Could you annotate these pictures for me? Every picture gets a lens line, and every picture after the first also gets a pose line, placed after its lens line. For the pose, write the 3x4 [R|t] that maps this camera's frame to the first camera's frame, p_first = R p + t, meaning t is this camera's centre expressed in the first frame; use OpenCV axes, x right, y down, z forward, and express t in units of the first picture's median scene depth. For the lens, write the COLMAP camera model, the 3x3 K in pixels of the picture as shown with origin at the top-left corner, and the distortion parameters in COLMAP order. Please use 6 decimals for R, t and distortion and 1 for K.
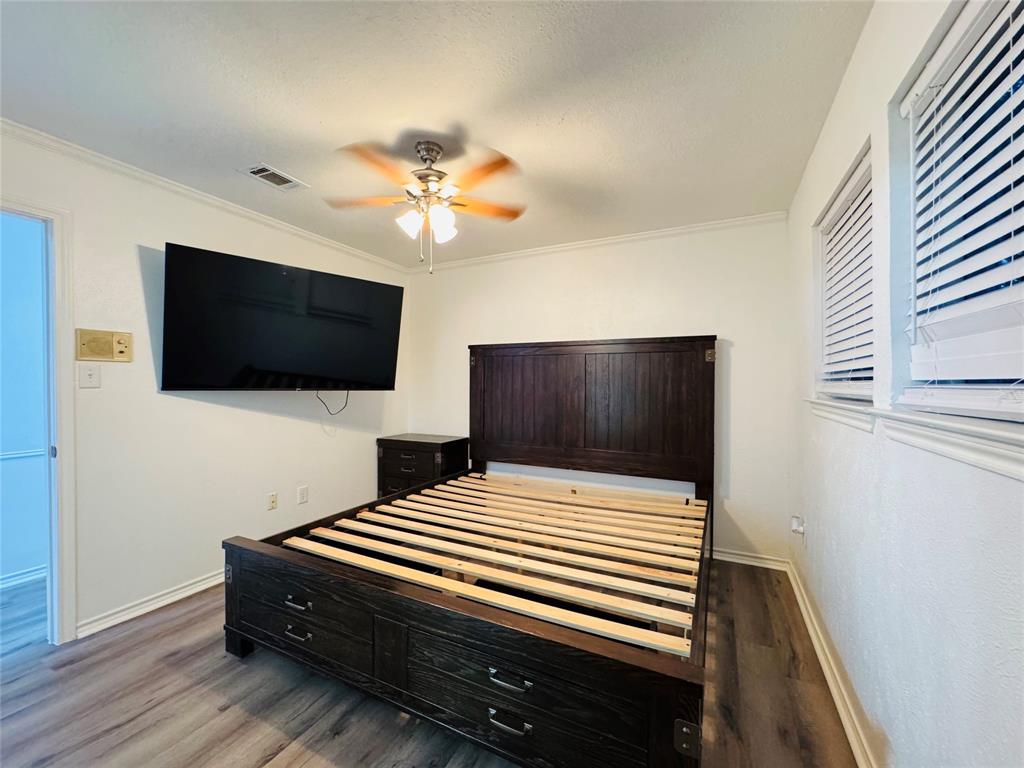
lens RADIAL K [[409.4, 0, 512.0], [0, 409.4, 384.0], [0, 0, 1]] dist [-0.003906, 0.000465]
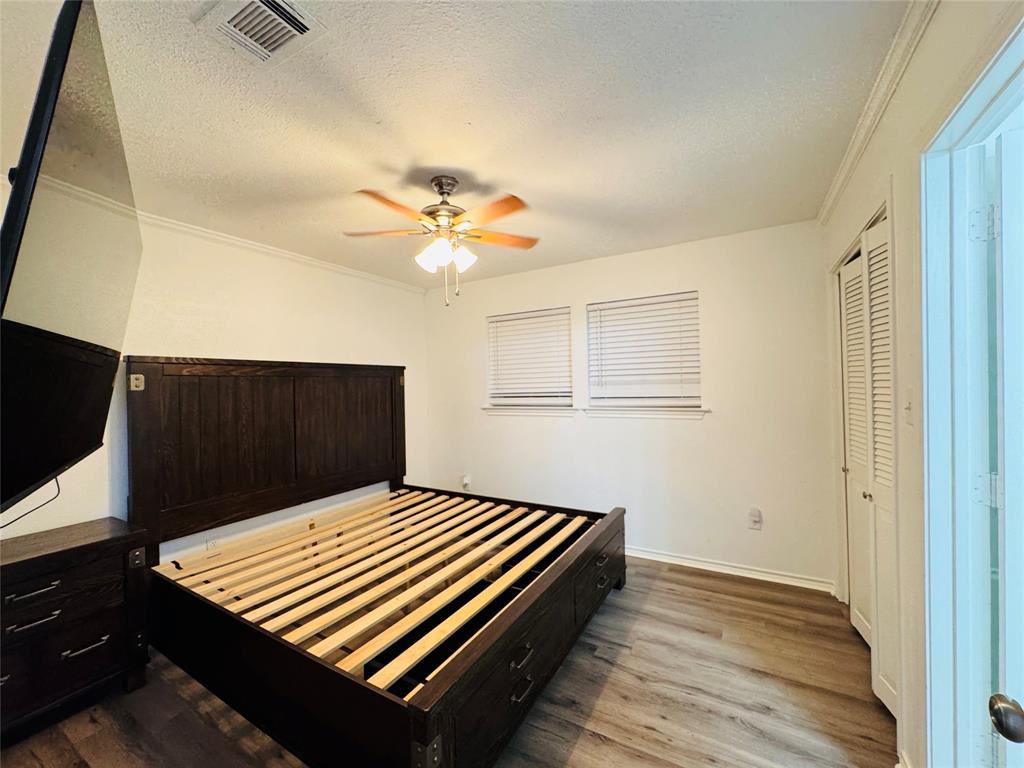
lens RADIAL K [[413.0, 0, 513.2], [0, 413.0, 388.0], [0, 0, 1]] dist [-0.000254, 0.000118]
pose [[0.054235, -0.009043, 0.998487, -1.157922], [0.029728, 0.999530, 0.007438, -0.061276], [-0.998086, 0.029280, 0.054478, 0.761020]]
